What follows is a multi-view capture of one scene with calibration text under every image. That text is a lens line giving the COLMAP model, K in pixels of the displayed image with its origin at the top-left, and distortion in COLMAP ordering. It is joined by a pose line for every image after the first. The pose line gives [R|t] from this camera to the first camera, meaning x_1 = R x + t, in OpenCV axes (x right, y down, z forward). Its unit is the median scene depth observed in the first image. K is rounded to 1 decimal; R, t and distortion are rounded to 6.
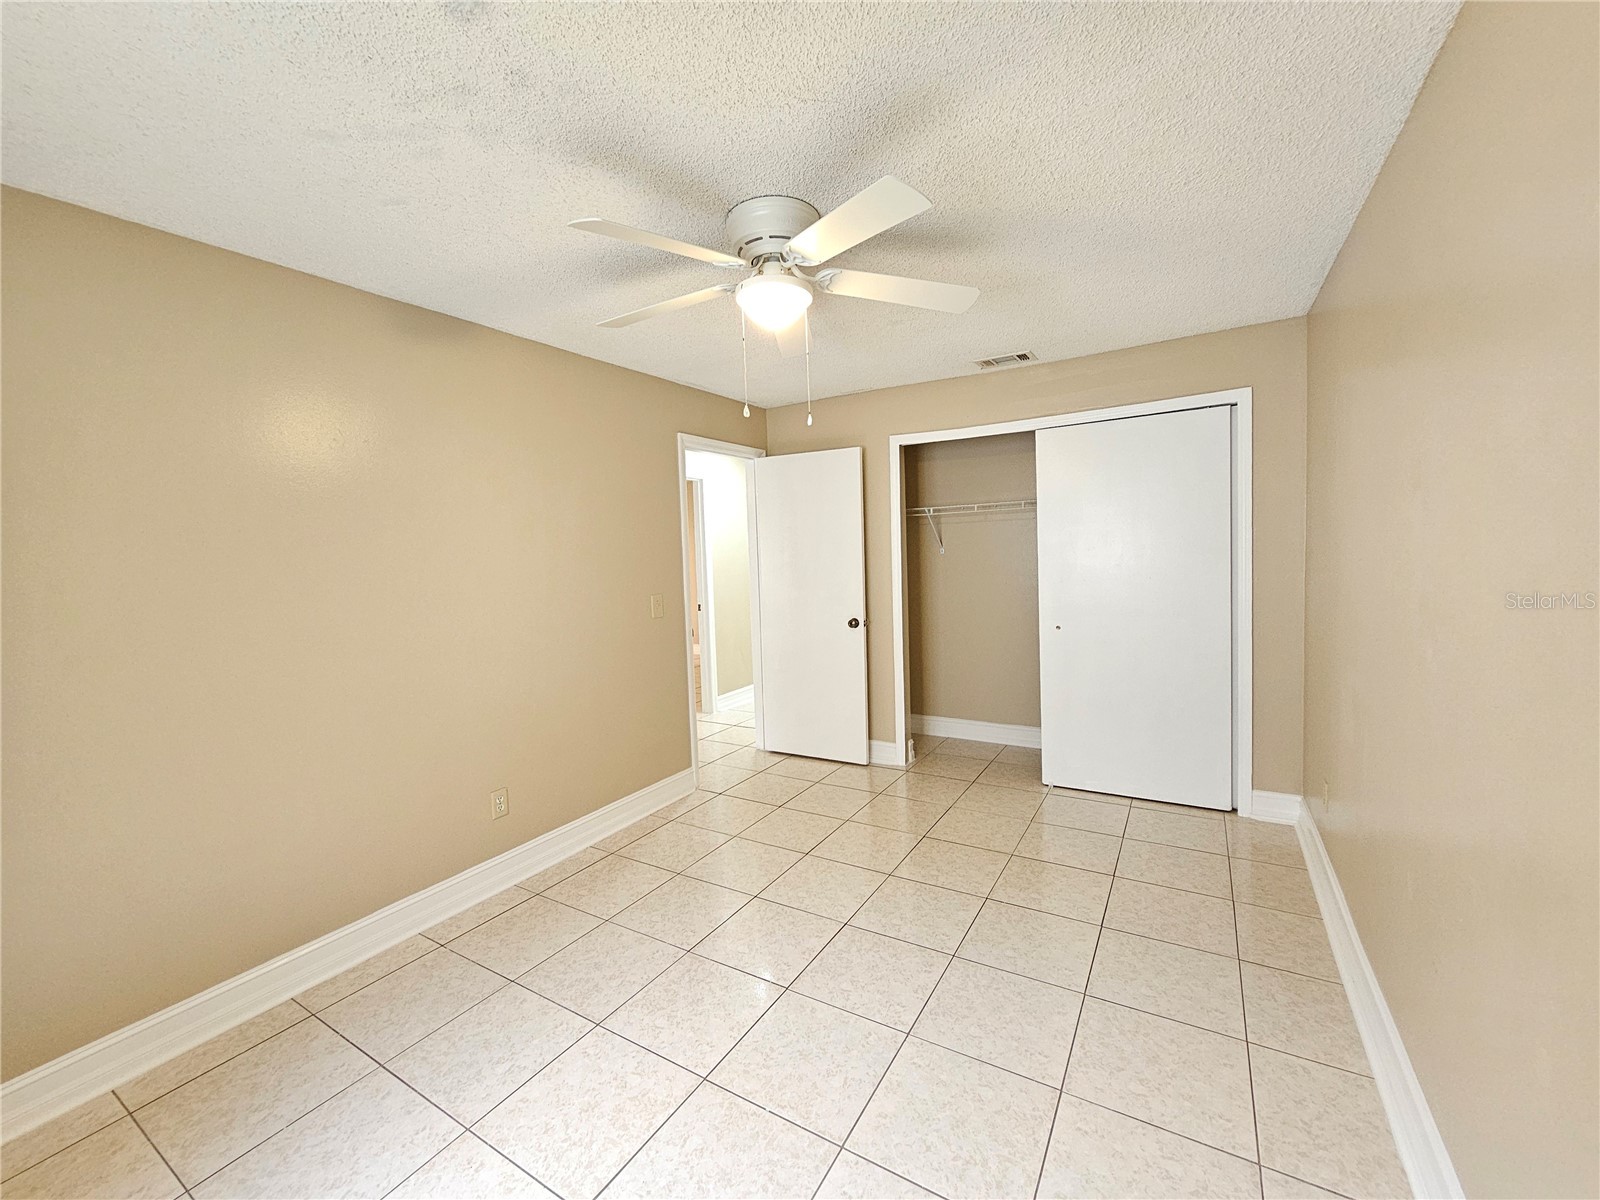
lens RADIAL K [[652.6, 0, 798.3], [0, 652.6, 596.9], [0, 0, 1]] dist [-0.002431, 0.000014]
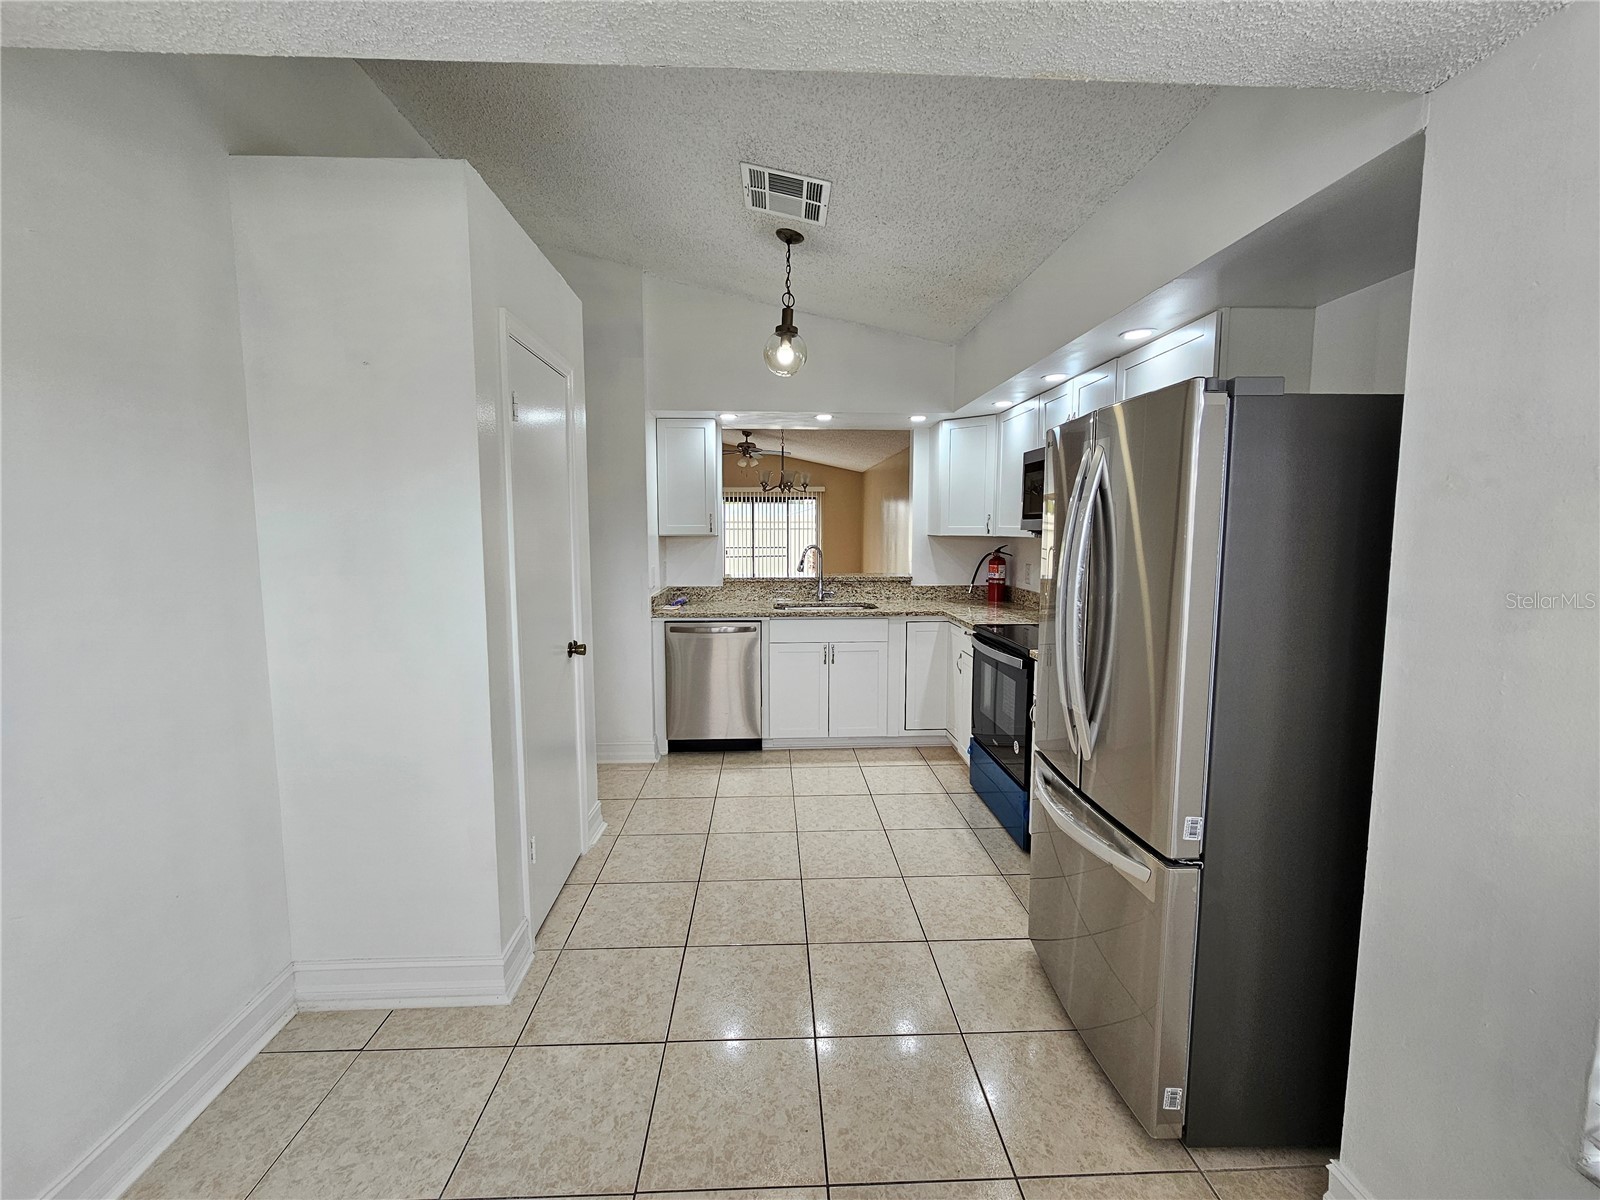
lens RADIAL K [[652.6, 0, 794.1], [0, 652.6, 598.3], [0, 0, 1]] dist [-0.002431, 0.000014]
pose [[0.835591, -0.023762, 0.548838, -0.190453], [0.011686, 0.999607, 0.025486, 0.000191], [-0.549228, -0.014882, 0.835540, 0.117518]]
